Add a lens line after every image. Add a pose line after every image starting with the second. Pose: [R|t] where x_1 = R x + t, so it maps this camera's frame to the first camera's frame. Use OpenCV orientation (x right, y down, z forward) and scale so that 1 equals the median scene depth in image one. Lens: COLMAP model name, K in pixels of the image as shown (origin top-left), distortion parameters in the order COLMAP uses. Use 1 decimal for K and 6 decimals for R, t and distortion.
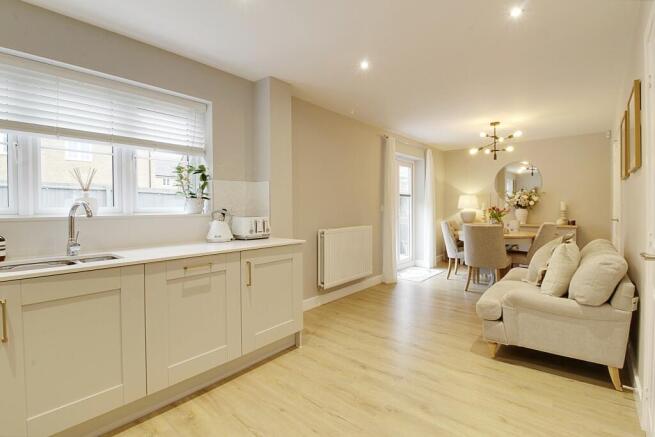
lens RADIAL K [[313.7, 0, 329.6], [0, 313.7, 212.0], [0, 0, 1]] dist [0.001772, -0.010803]
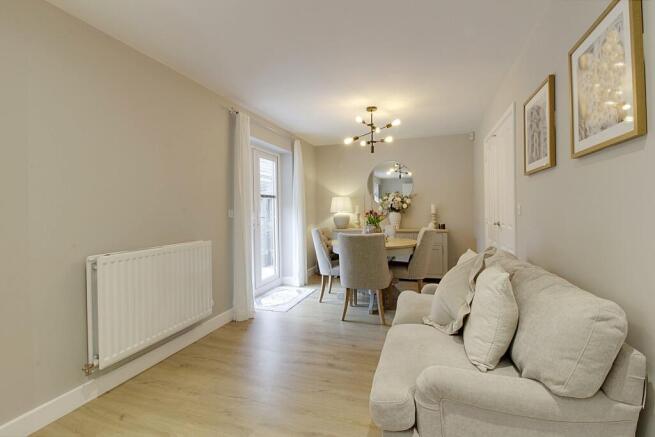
lens RADIAL K [[313.7, 0, 329.6], [0, 313.7, 212.0], [0, 0, 1]] dist [0.001772, -0.010803]
pose [[0.925541, -0.008659, 0.378548, 0.105339], [0.013659, 0.999851, -0.010526, -0.004618], [-0.378401, 0.014913, 0.925522, 0.267614]]
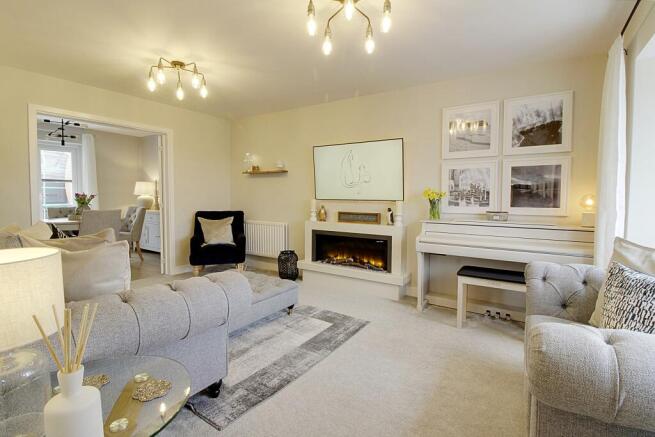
lens RADIAL K [[313.7, 0, 329.6], [0, 313.7, 212.0], [0, 0, 1]] dist [0.001772, -0.010803]
pose [[0.991511, 0.012520, 0.129420, 1.187321], [-0.017043, 0.999280, 0.033903, -0.002771], [-0.128902, -0.035821, 0.991010, -0.099745]]
